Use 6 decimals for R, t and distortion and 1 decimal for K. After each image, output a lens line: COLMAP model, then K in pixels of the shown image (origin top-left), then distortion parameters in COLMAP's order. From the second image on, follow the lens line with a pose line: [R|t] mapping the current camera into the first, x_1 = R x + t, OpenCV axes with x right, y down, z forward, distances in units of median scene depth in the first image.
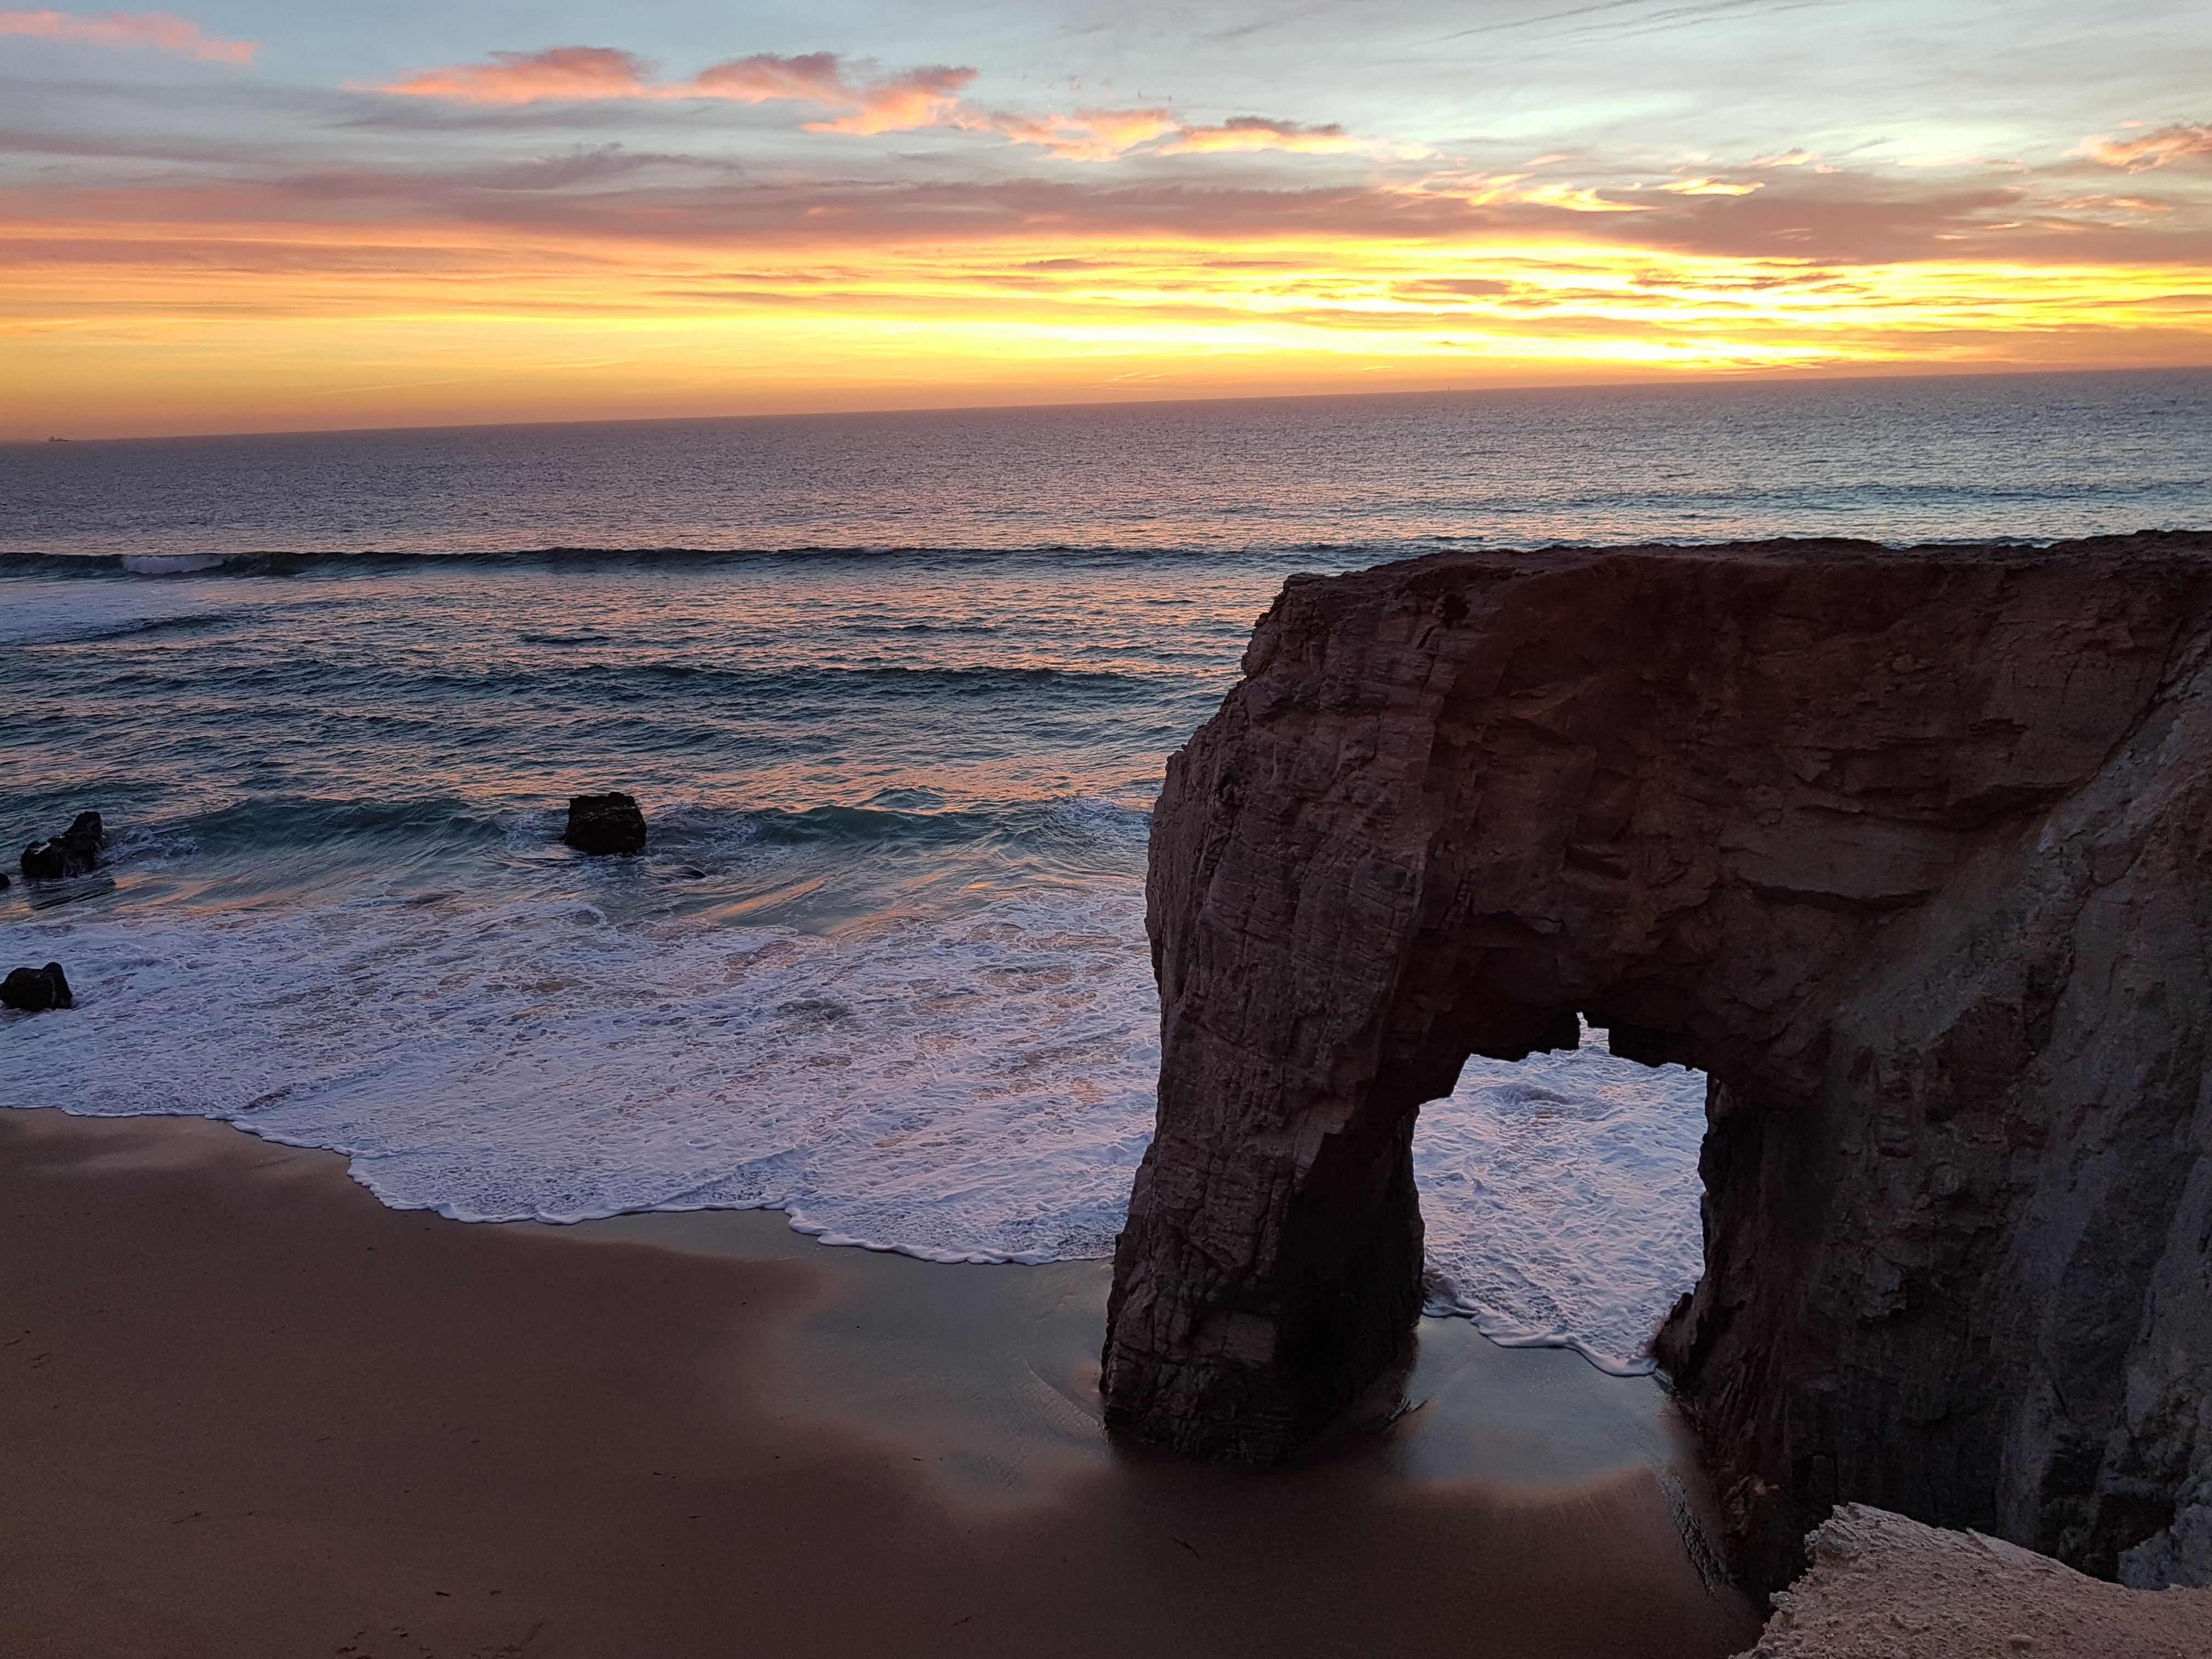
lens RADIAL K [[1695.2, 0, 1113.1], [0, 1695.2, 870.6], [0, 0, 1]] dist [-0.020926, -0.006822]
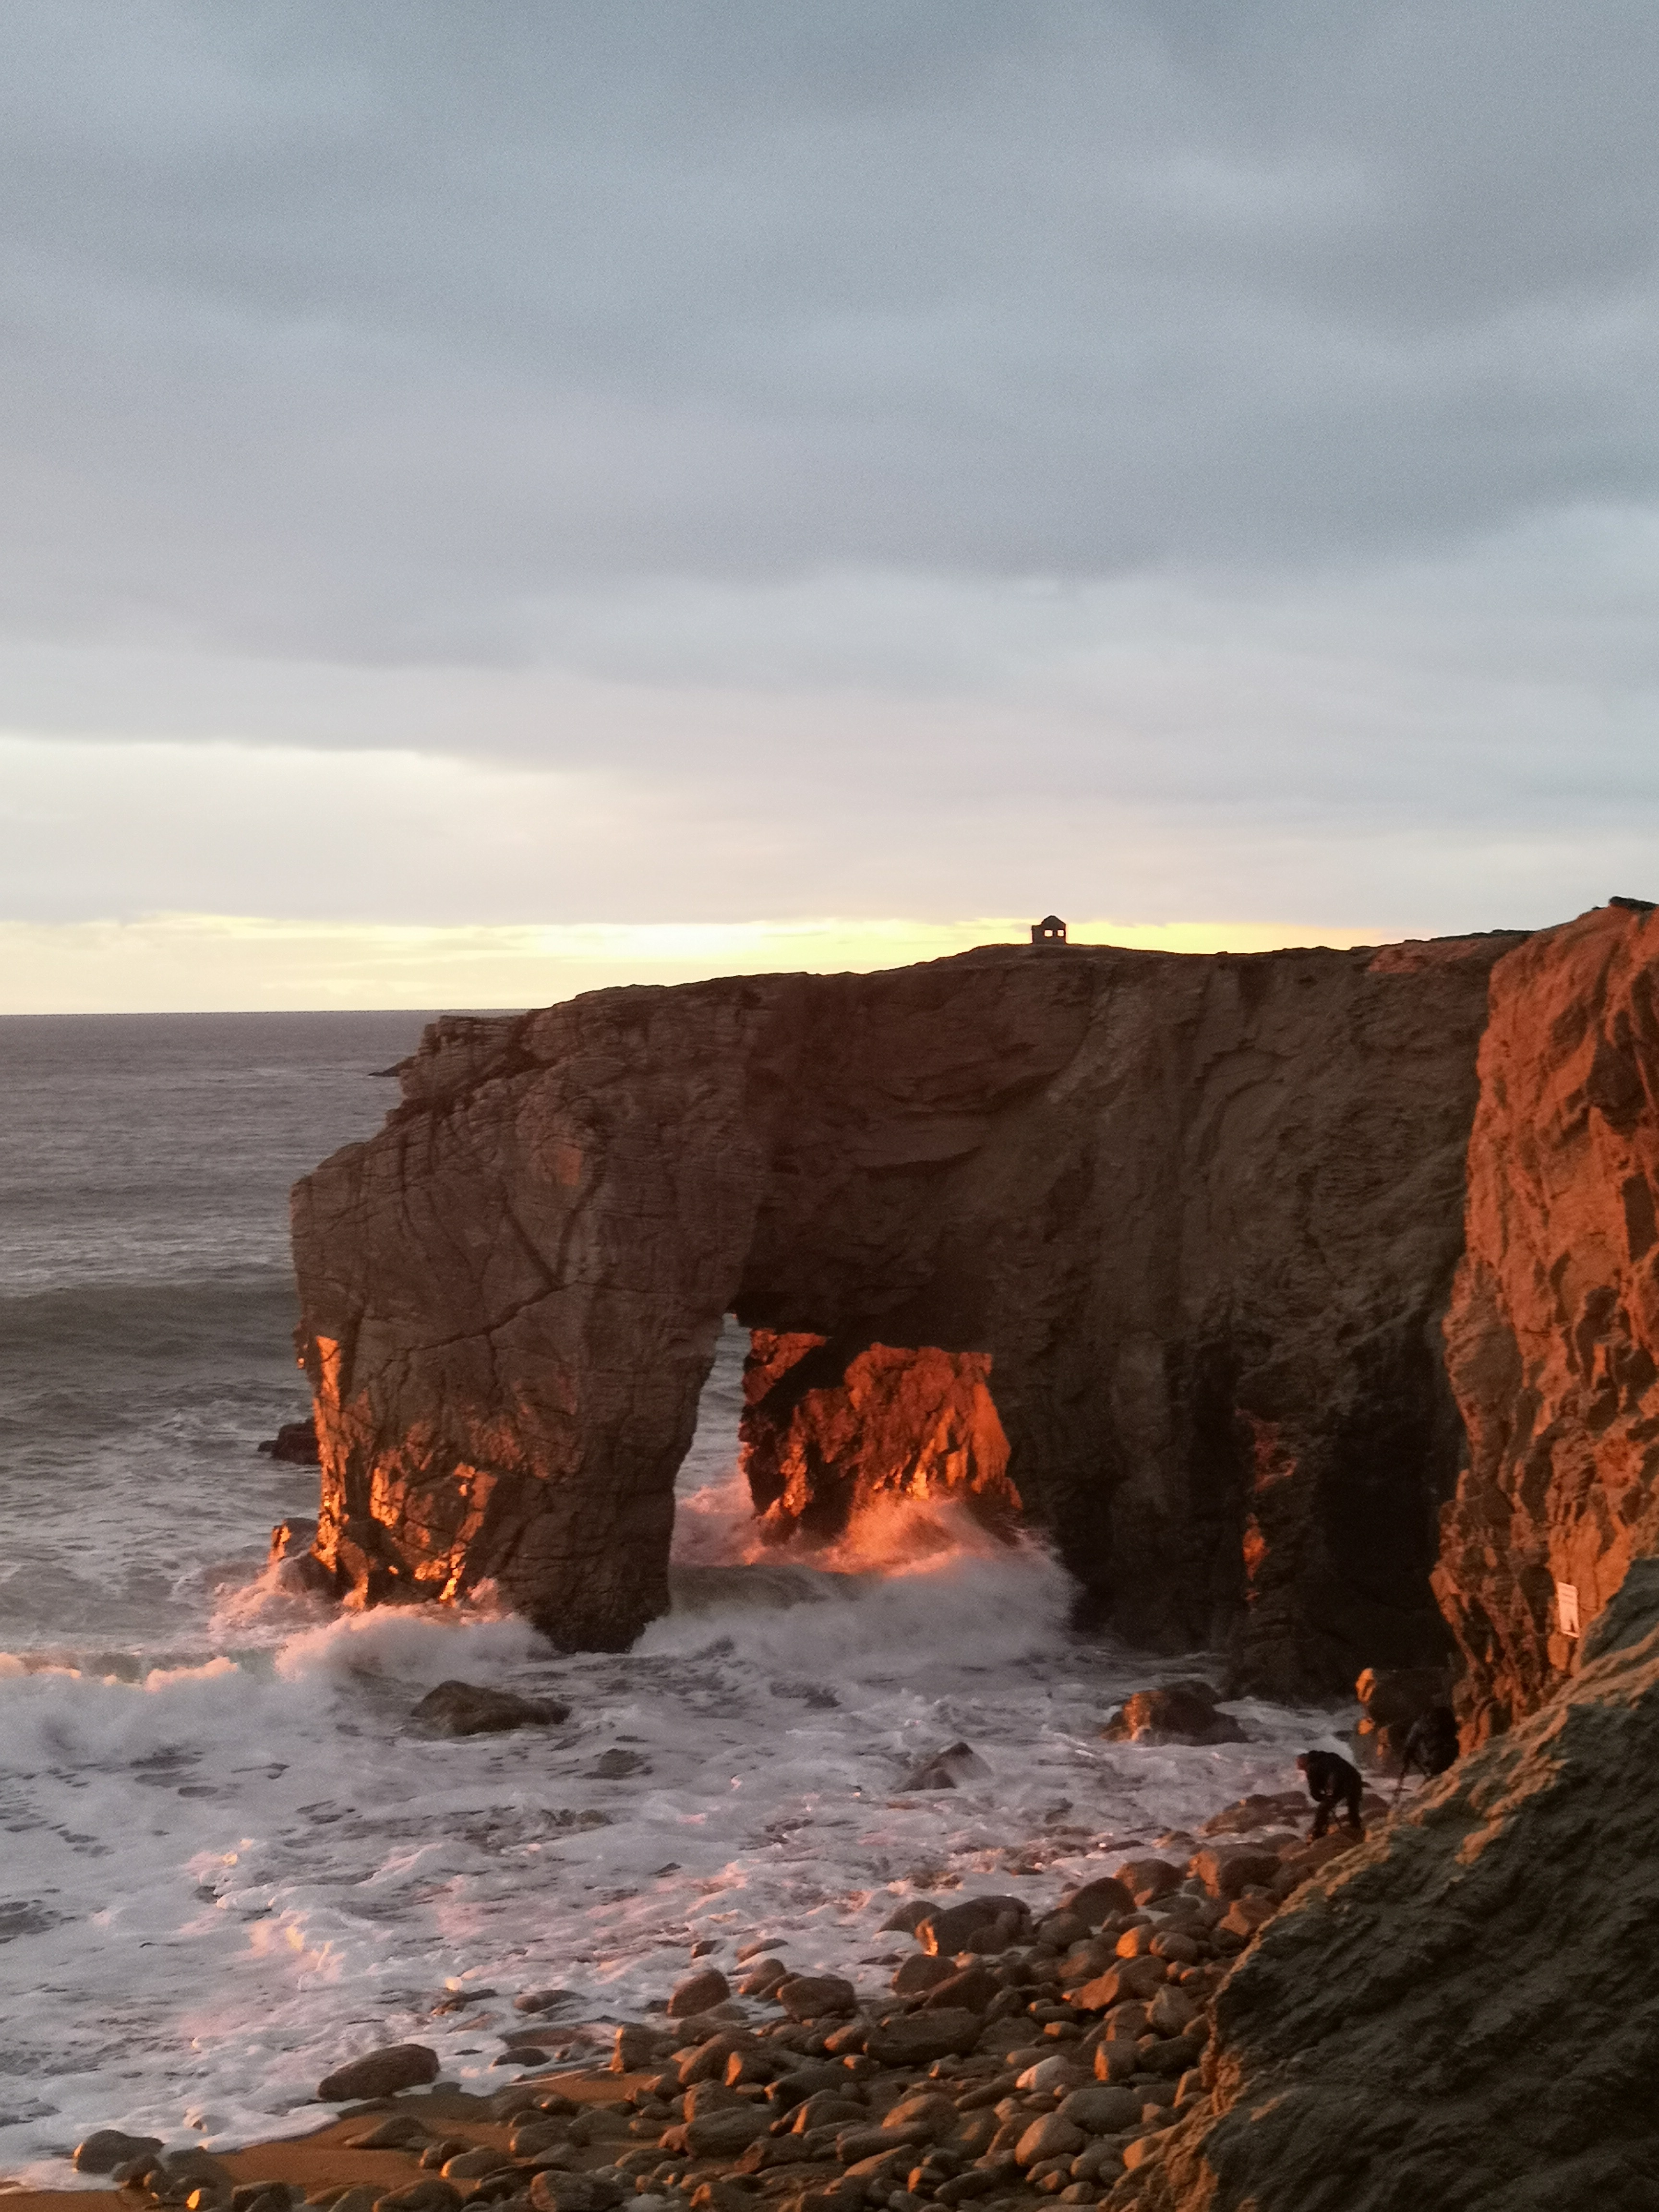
lens RADIAL K [[3015.0, 0, 787.7], [0, 3015.0, 1111.8], [0, 0, 1]] dist [0.076414, 0.000000]
pose [[0.636243, 0.002244, 0.771485, -1.978910], [0.194447, 0.967246, -0.163174, 0.426399], [-0.746582, 0.253832, 0.614967, -0.790000]]
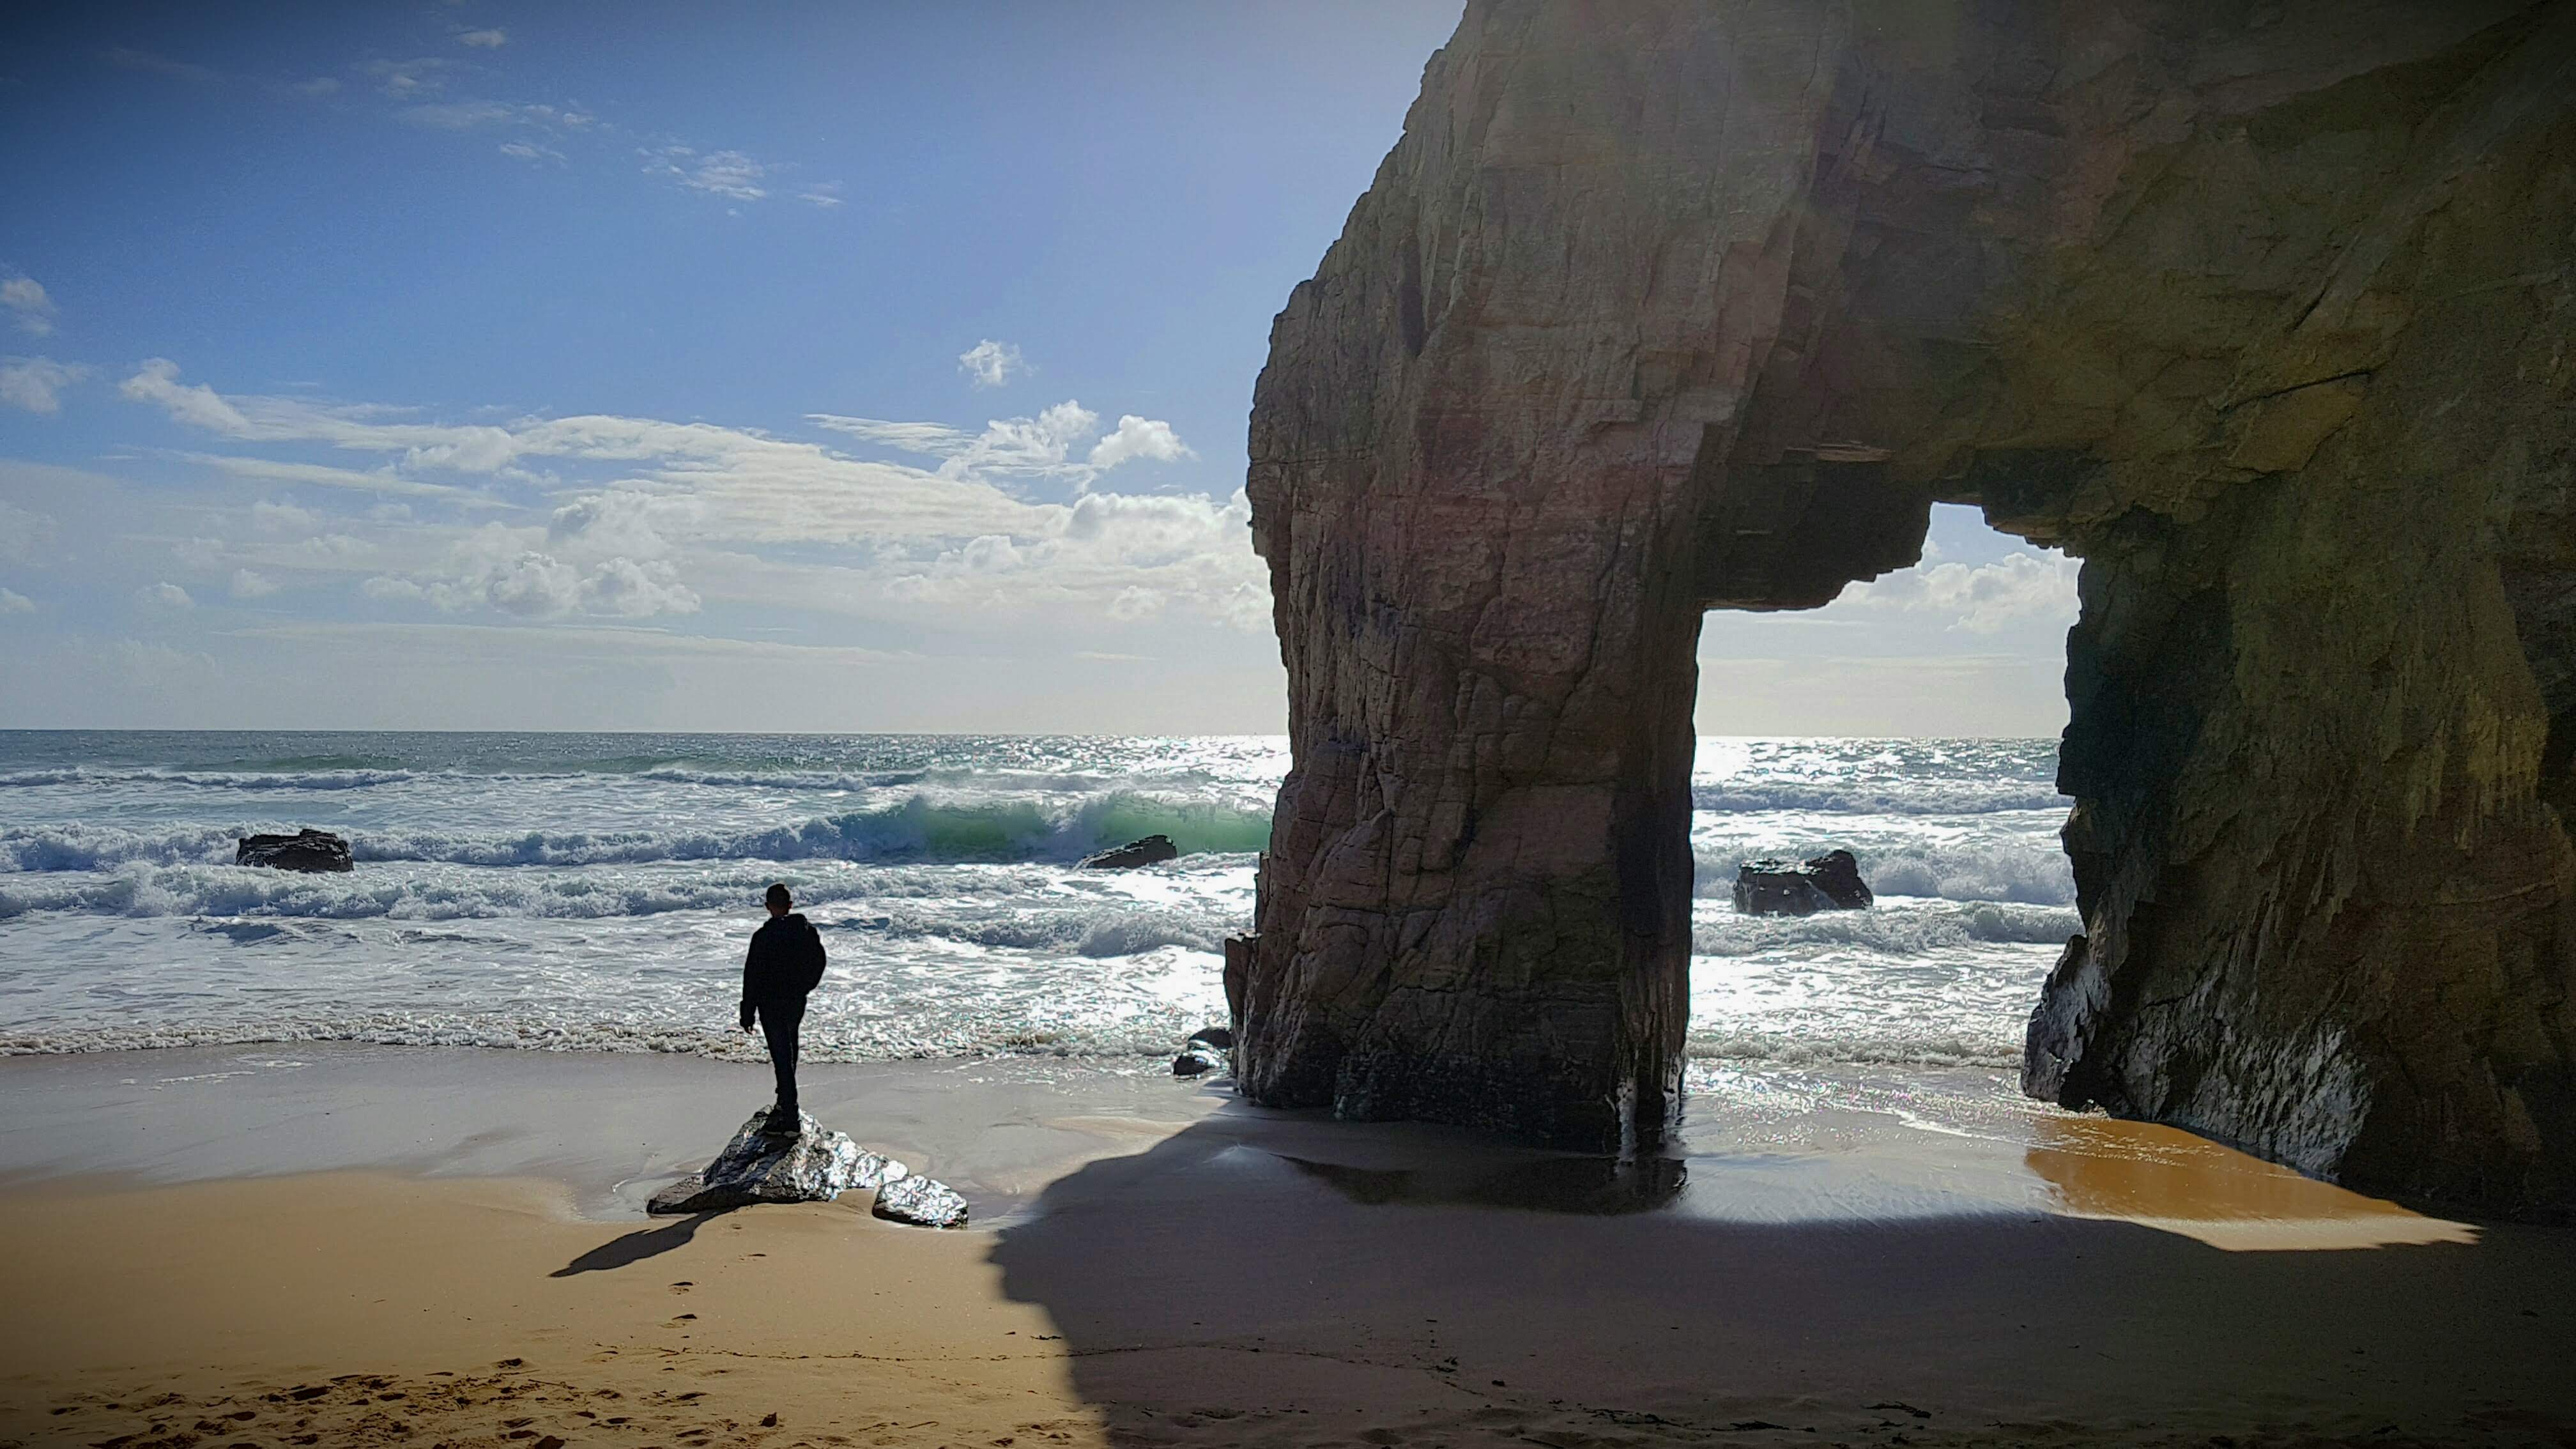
lens RADIAL K [[1965.4, 0, 1307.9], [0, 1965.4, 789.6], [0, 0, 1]] dist [-0.021907, 0.018989]
pose [[0.976846, 0.029470, 0.211905, -0.182809], [0.022523, 0.970798, -0.238839, 0.479601], [-0.212756, 0.238081, 0.947656, 0.365454]]
